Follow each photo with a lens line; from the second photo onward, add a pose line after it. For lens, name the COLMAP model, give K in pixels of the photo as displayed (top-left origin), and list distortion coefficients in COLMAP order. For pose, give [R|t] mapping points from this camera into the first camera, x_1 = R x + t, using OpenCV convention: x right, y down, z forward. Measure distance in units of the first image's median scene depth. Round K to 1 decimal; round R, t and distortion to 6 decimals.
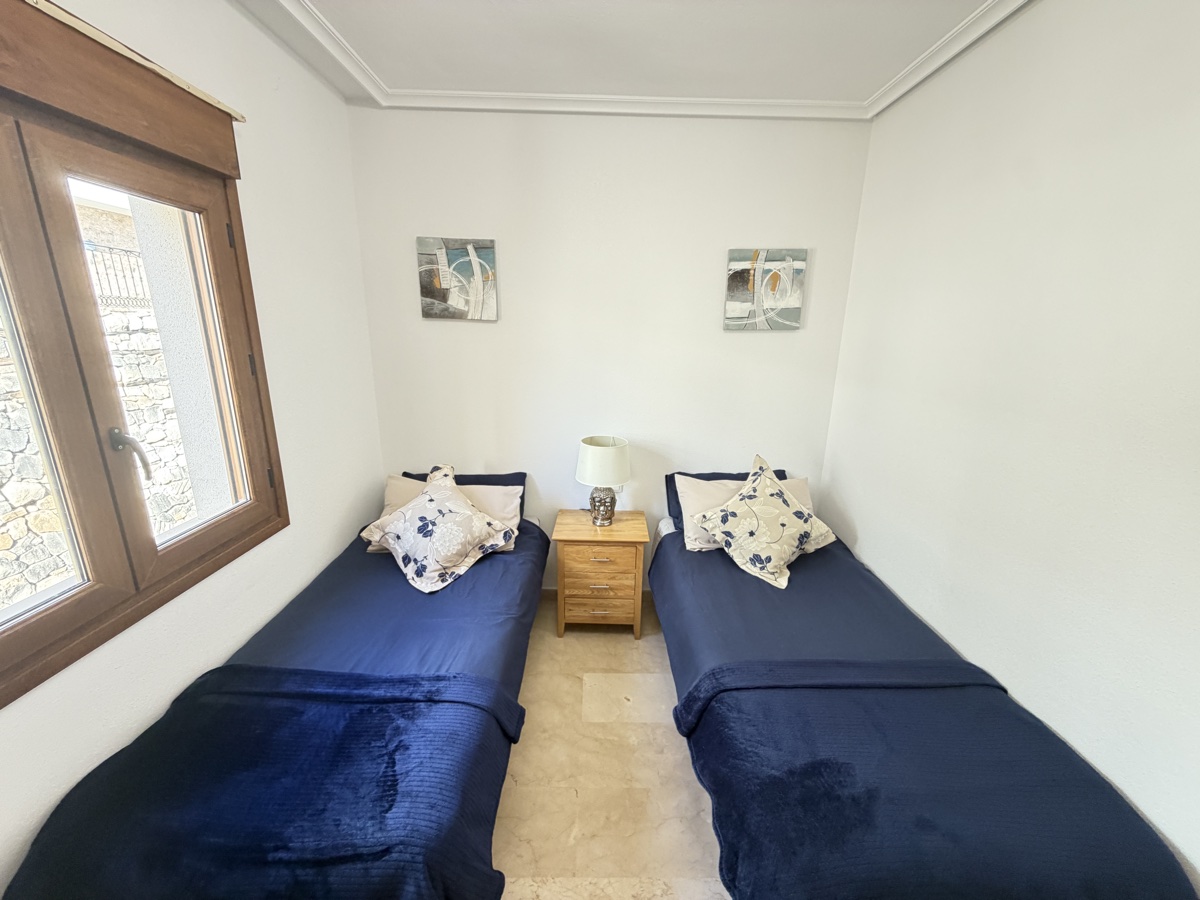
lens RADIAL K [[477.7, 0, 597.9], [0, 477.7, 451.7], [0, 0, 1]] dist [0.000776, 0.000100]
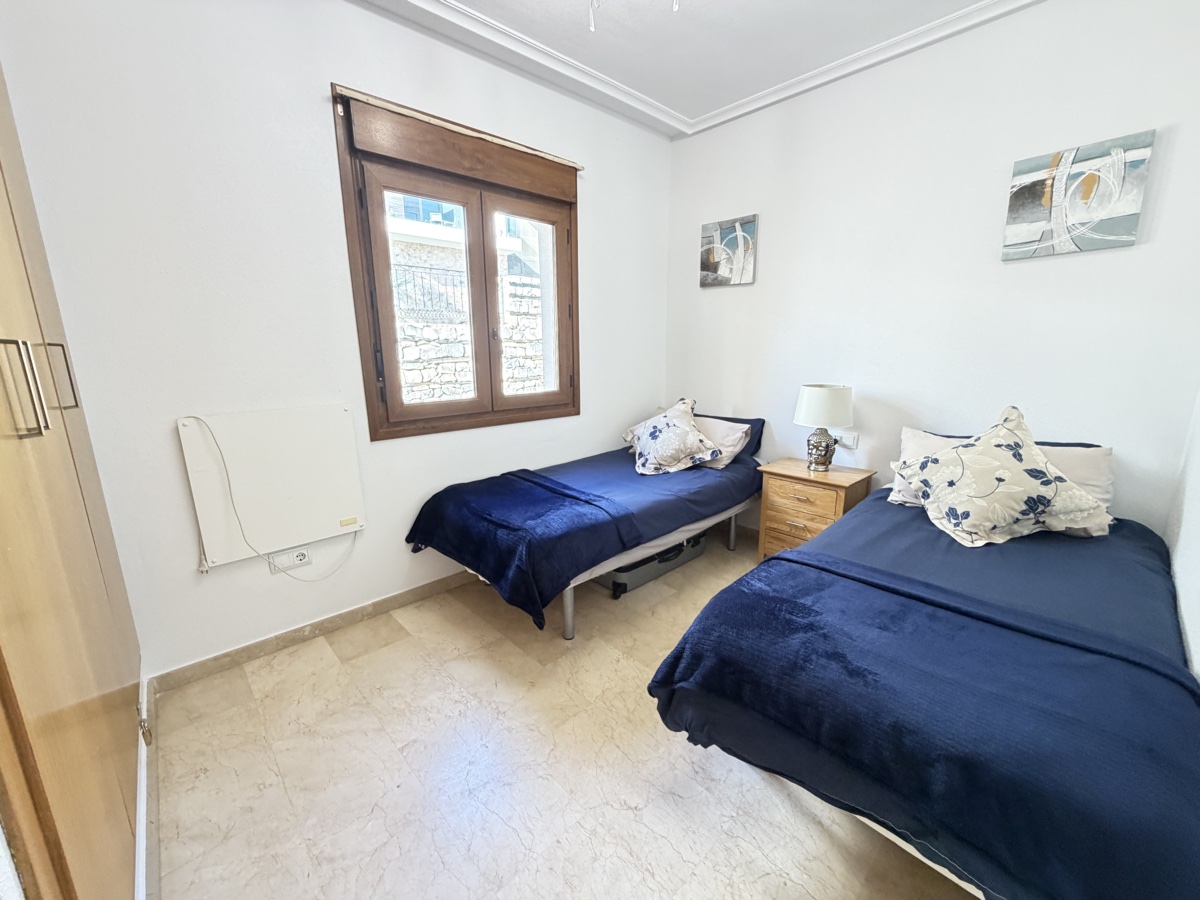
lens RADIAL K [[477.7, 0, 596.3], [0, 477.7, 450.1], [0, 0, 1]] dist [0.000776, 0.000100]
pose [[0.683021, 0.130409, -0.718663, 0.477237], [-0.170401, 0.985231, 0.016830, 0.199117], [0.710244, 0.110966, 0.695155, -0.052123]]
